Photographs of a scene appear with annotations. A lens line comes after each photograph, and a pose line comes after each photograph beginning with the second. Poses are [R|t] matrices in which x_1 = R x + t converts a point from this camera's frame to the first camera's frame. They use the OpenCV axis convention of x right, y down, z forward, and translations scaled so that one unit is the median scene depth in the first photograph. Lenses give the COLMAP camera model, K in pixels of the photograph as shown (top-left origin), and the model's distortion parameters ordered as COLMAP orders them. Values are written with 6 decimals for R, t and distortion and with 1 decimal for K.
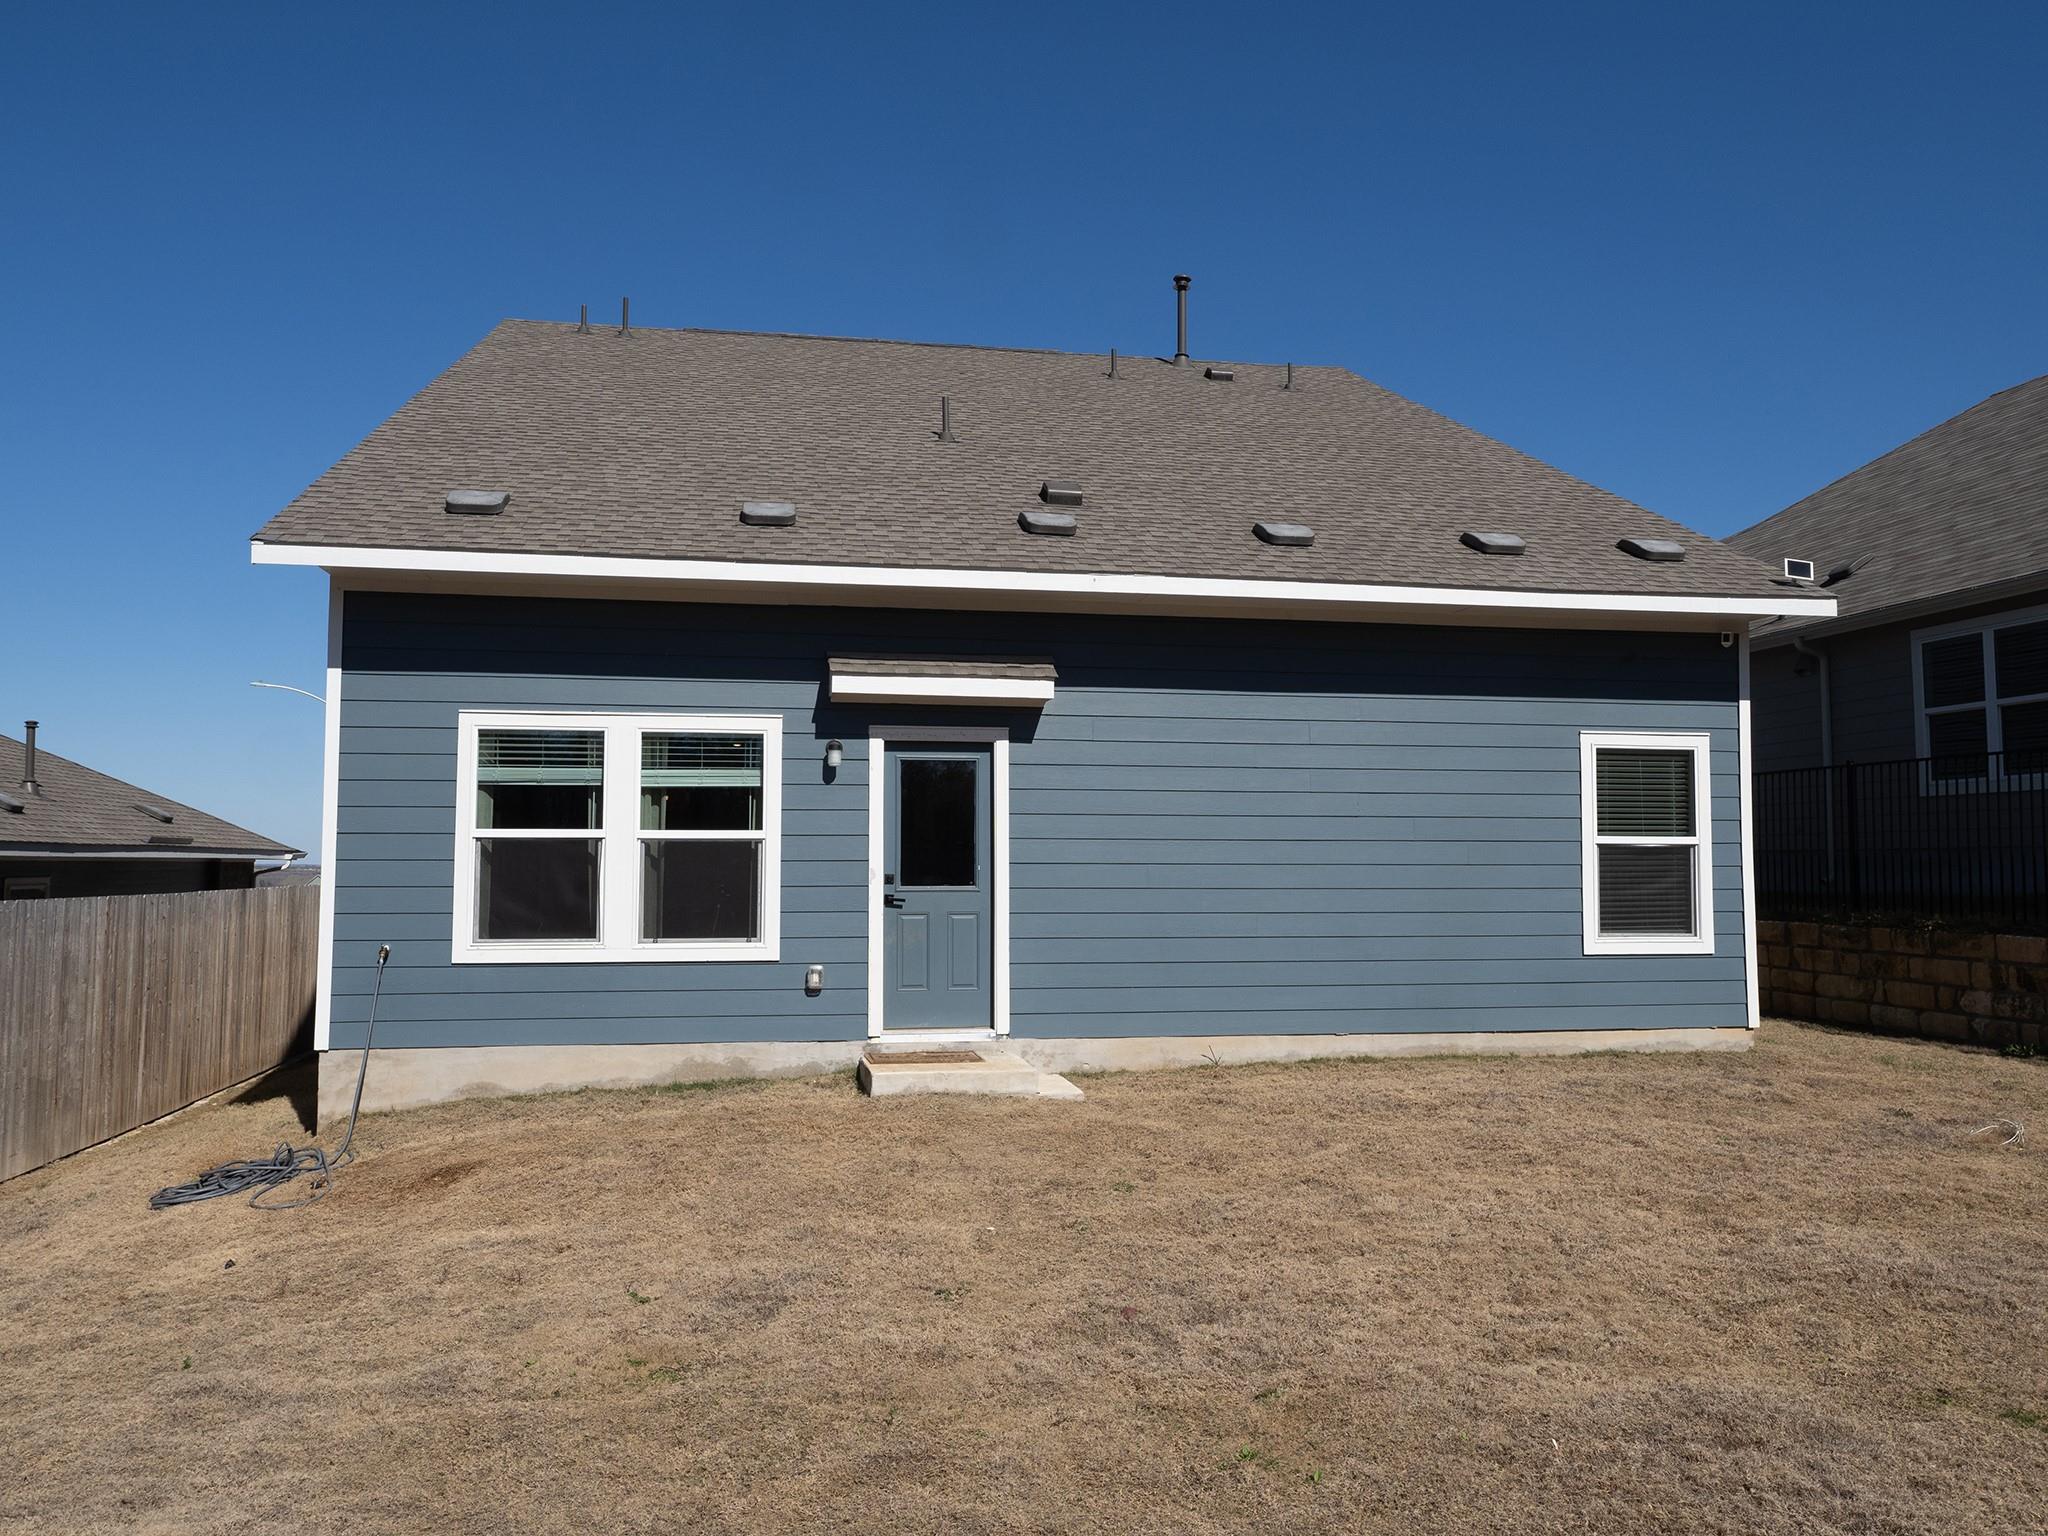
lens RADIAL K [[1536.7, 0, 1026.1], [0, 1536.7, 770.0], [0, 0, 1]] dist [-0.001856, 0.001104]
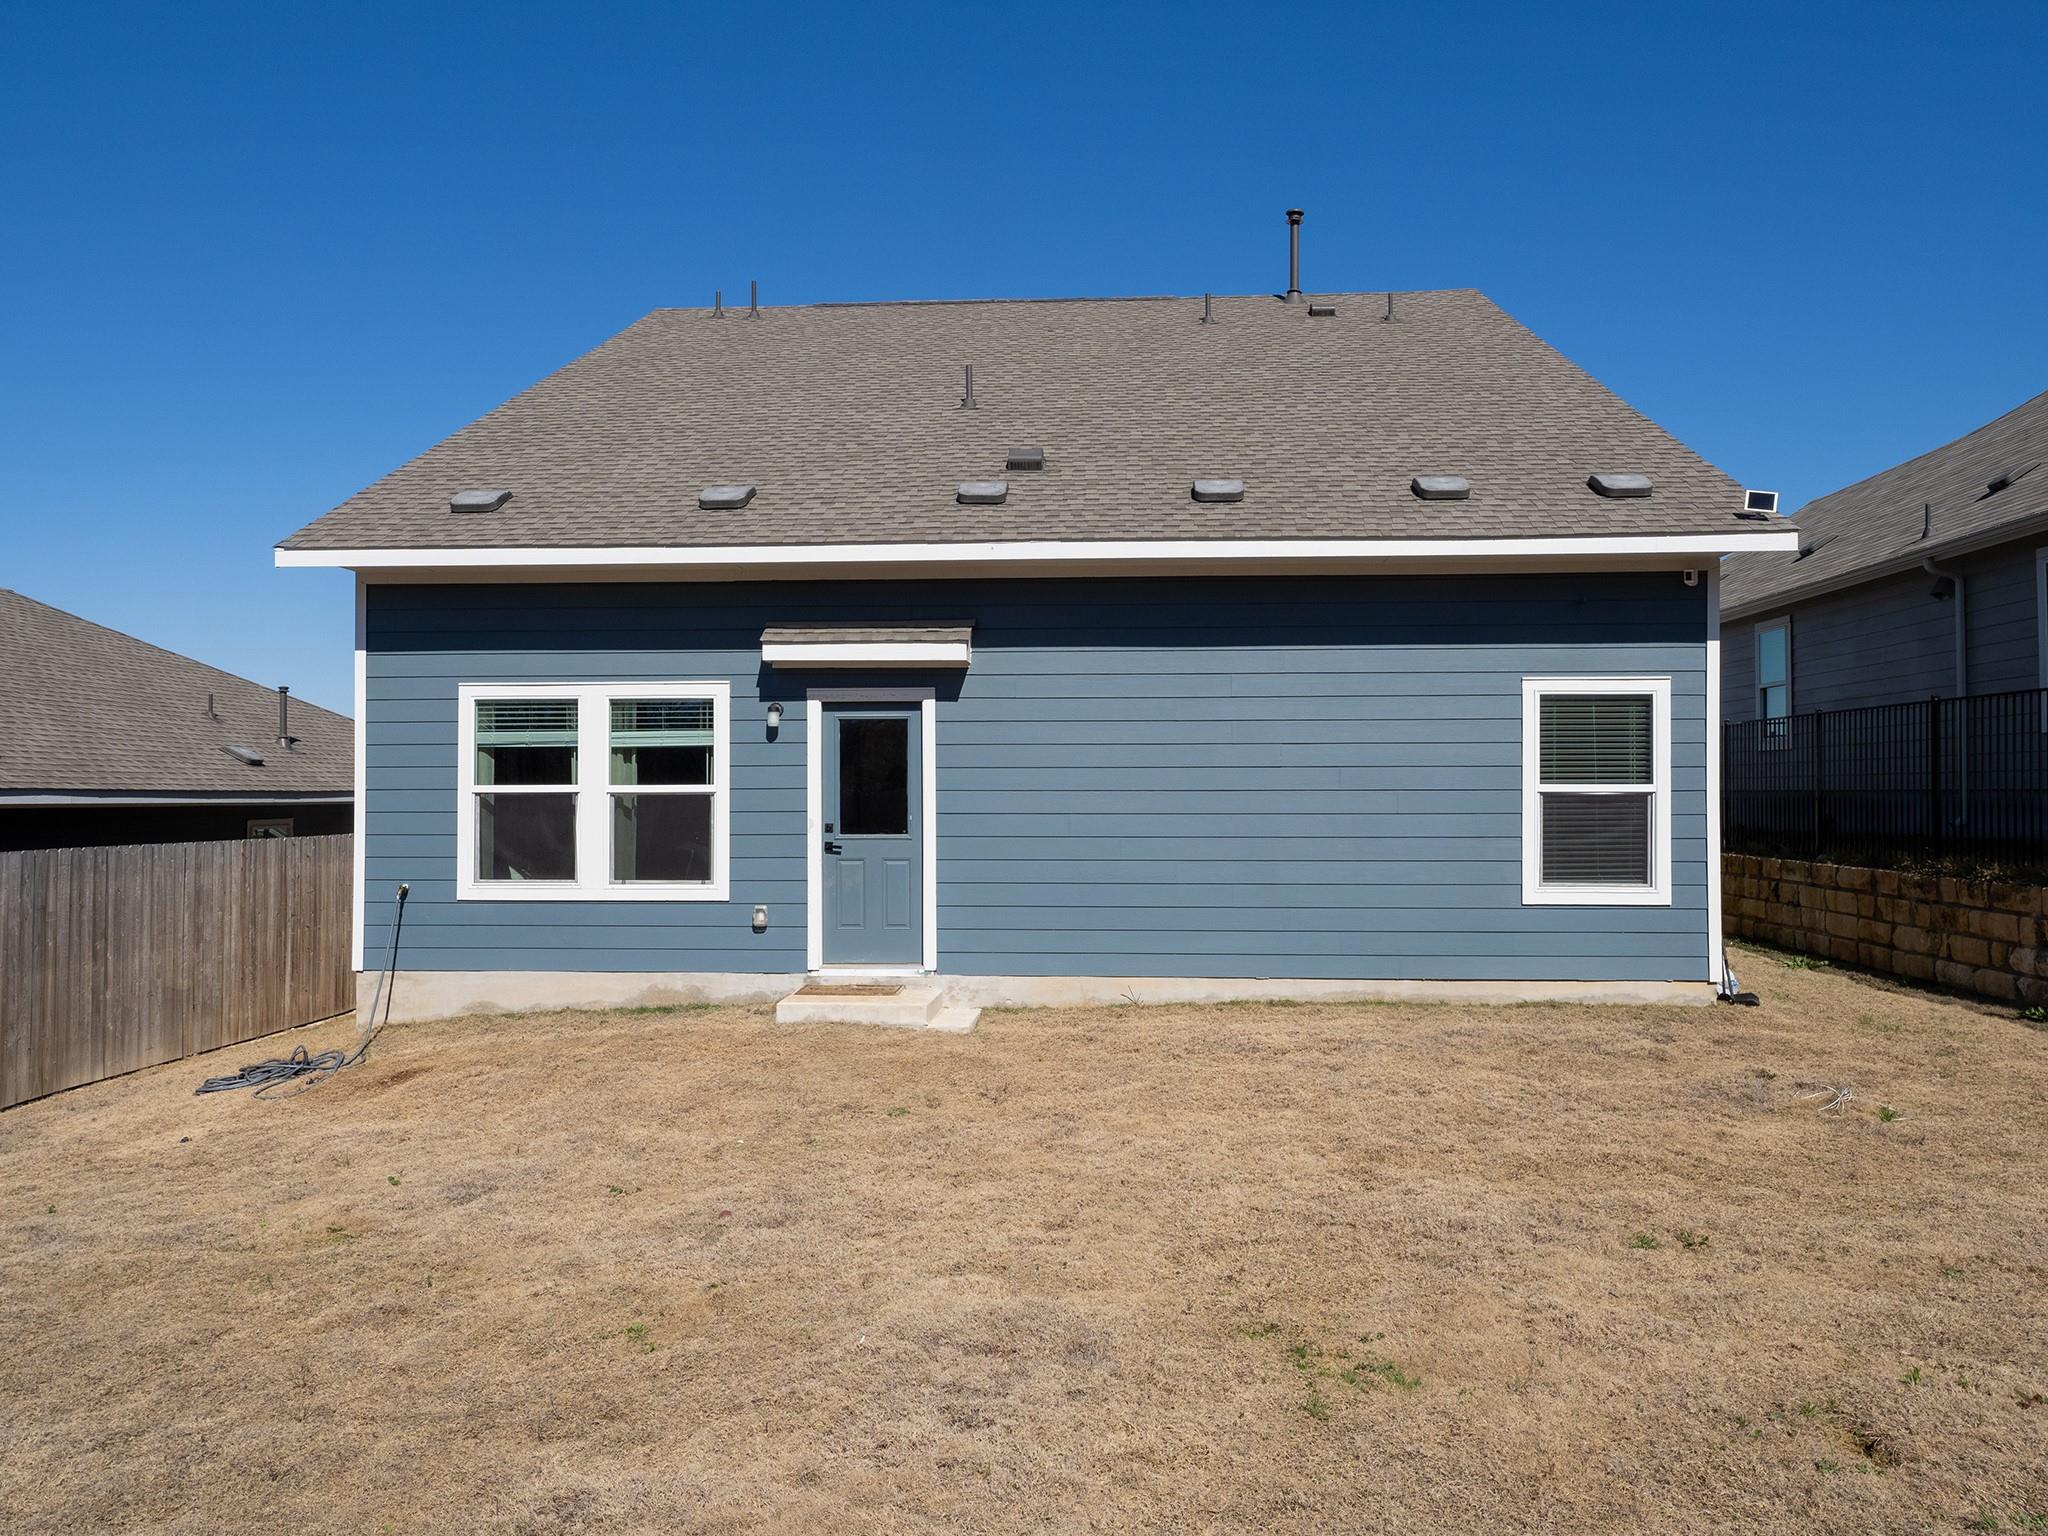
lens RADIAL K [[1536.7, 0, 1018.5], [0, 1536.7, 765.6], [0, 0, 1]] dist [-0.001856, 0.001104]
pose [[0.972290, -0.007461, -0.233660, 0.295825], [0.017735, 0.998964, 0.041899, -0.016972], [0.233105, -0.044882, 0.971415, -0.033264]]
